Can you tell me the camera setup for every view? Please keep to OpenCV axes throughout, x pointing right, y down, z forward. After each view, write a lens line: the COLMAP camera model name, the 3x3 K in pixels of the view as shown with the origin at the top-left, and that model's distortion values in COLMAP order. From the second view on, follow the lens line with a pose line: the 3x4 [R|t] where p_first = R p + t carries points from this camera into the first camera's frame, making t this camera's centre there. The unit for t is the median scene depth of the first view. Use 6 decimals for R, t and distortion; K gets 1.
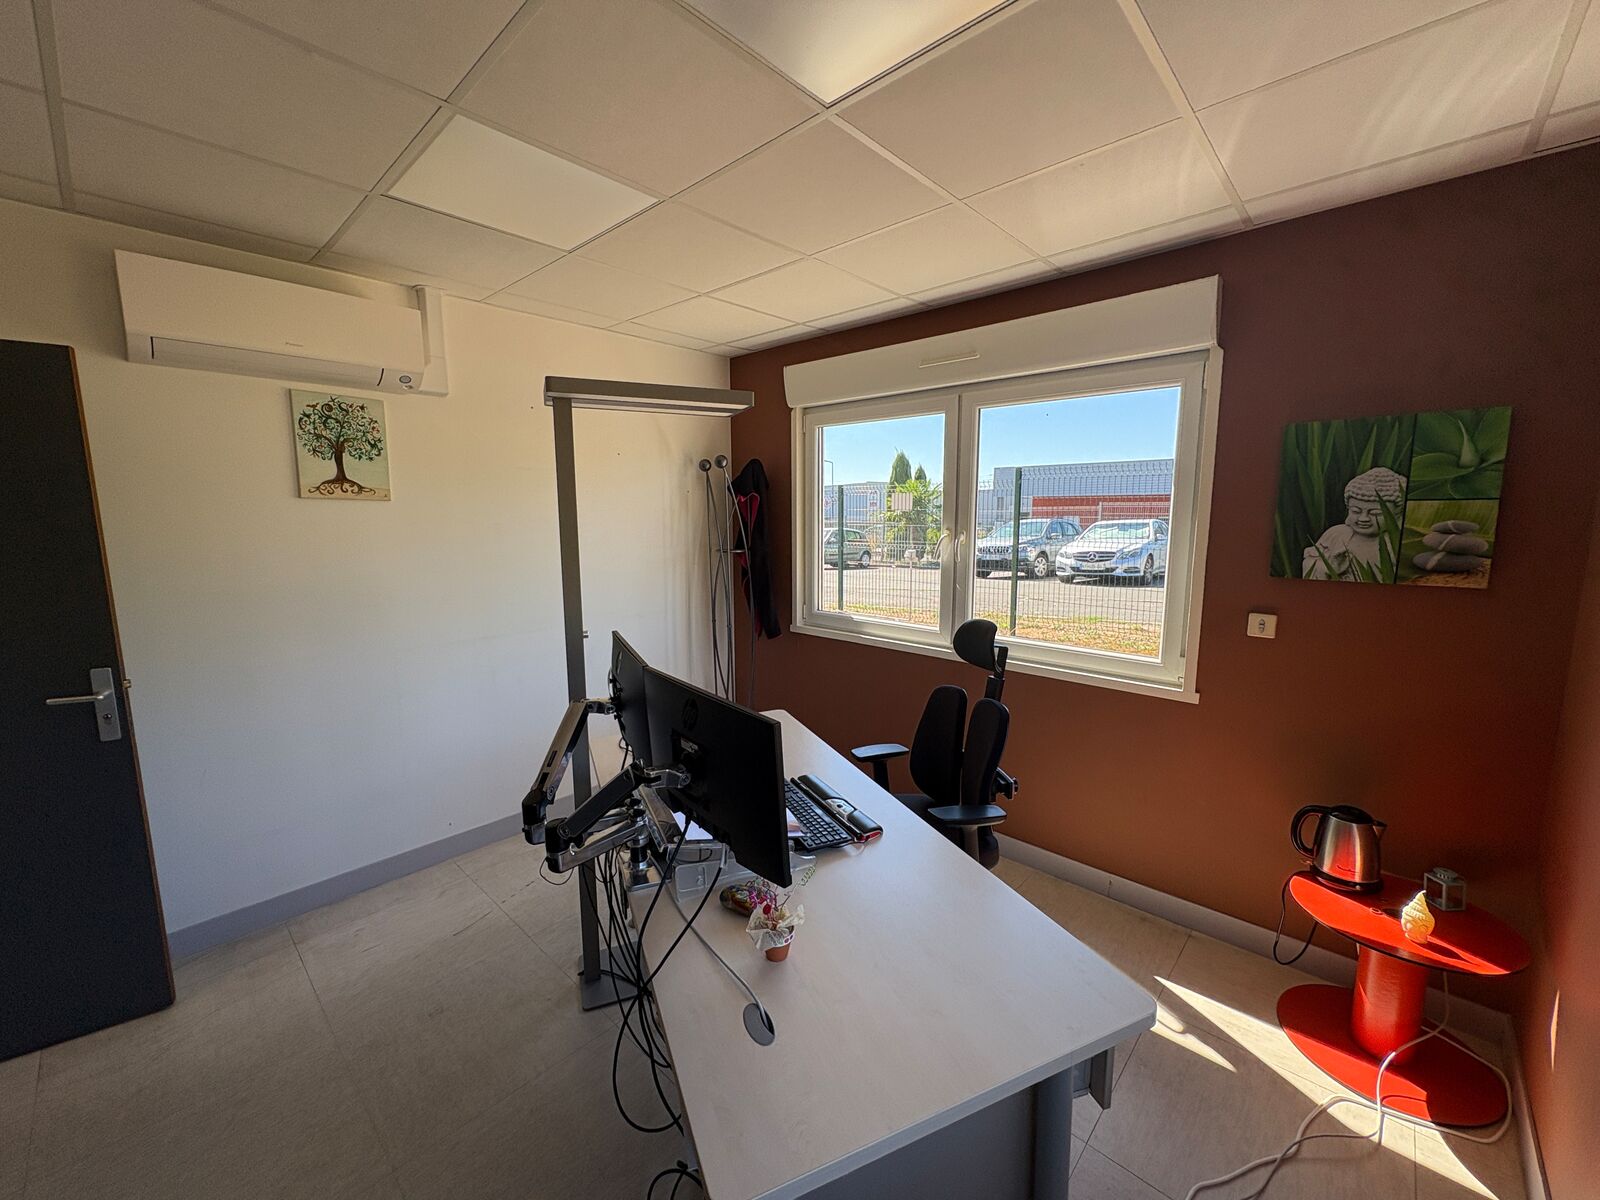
lens RADIAL K [[637.1, 0, 794.5], [0, 637.1, 601.0], [0, 0, 1]] dist [-0.000188, -0.000054]
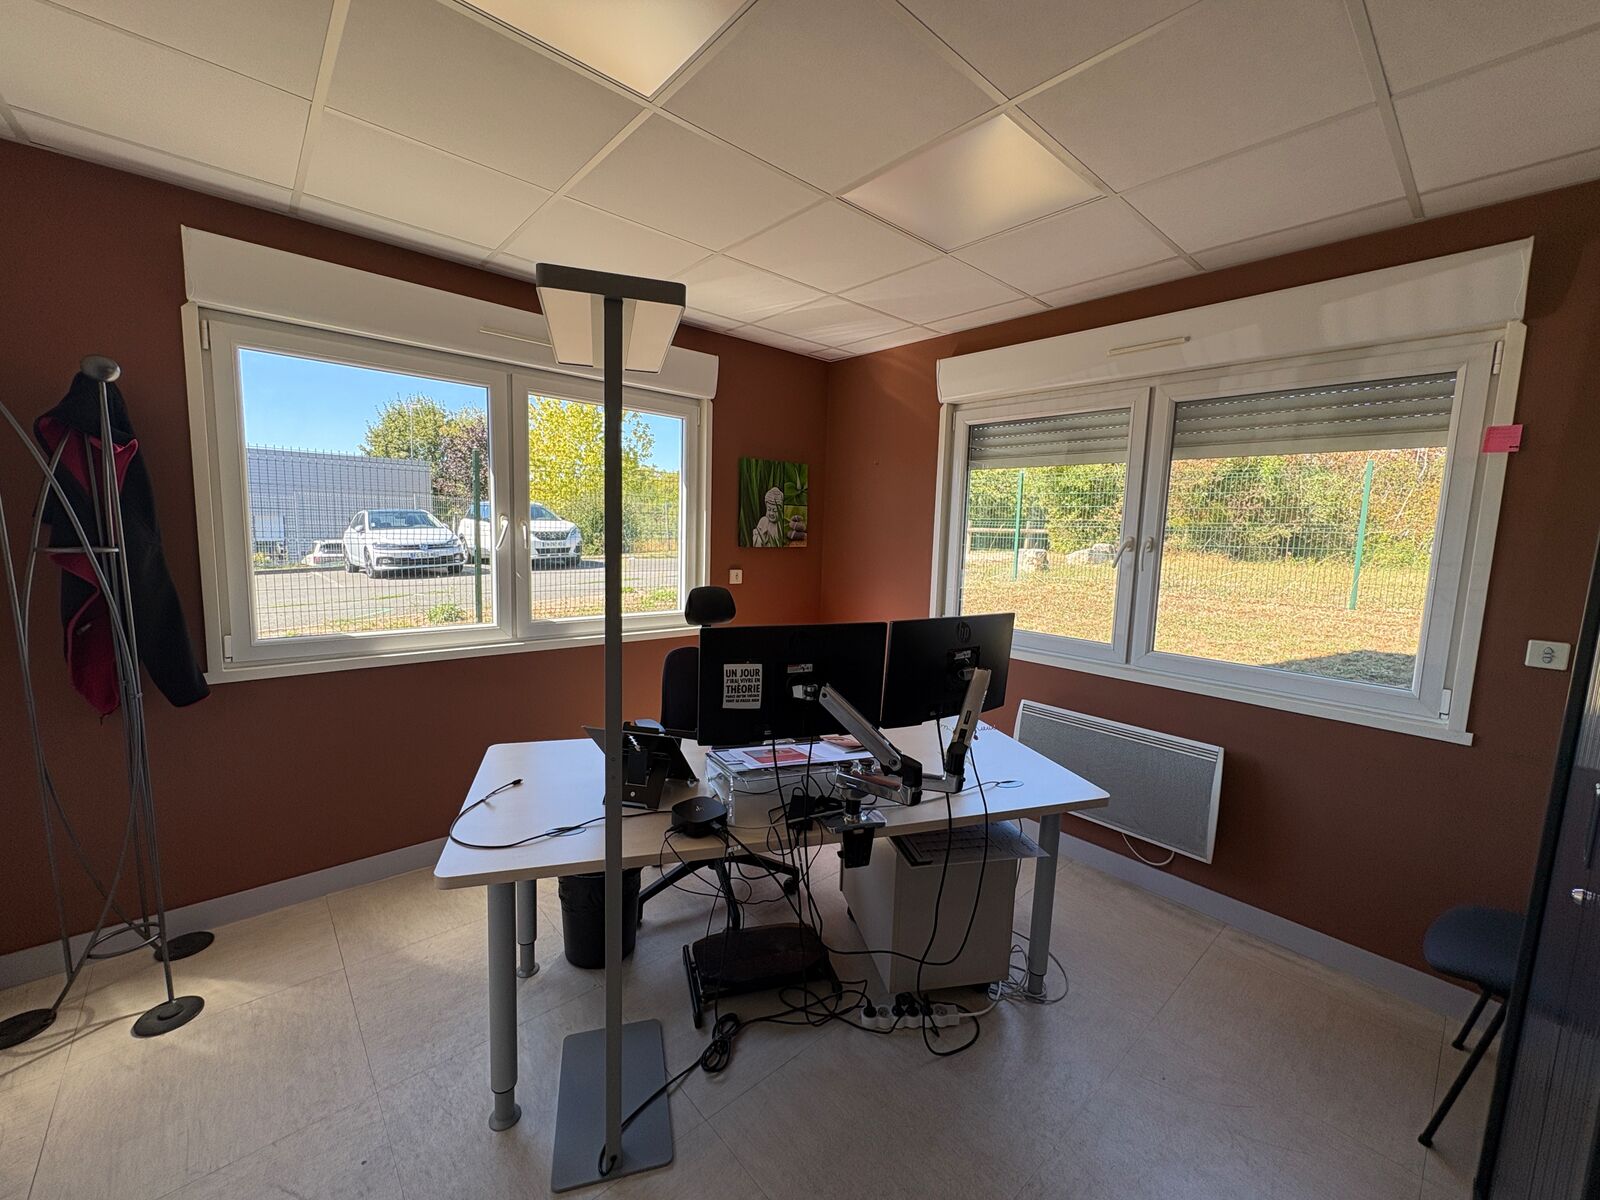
lens RADIAL K [[637.1, 0, 794.5], [0, 637.1, 601.0], [0, 0, 1]] dist [-0.000188, -0.000054]
pose [[0.090731, -0.109739, 0.989811, -0.990740], [0.110261, 0.988906, 0.099532, -0.051753], [-0.989753, 0.100107, 0.101824, 0.749174]]
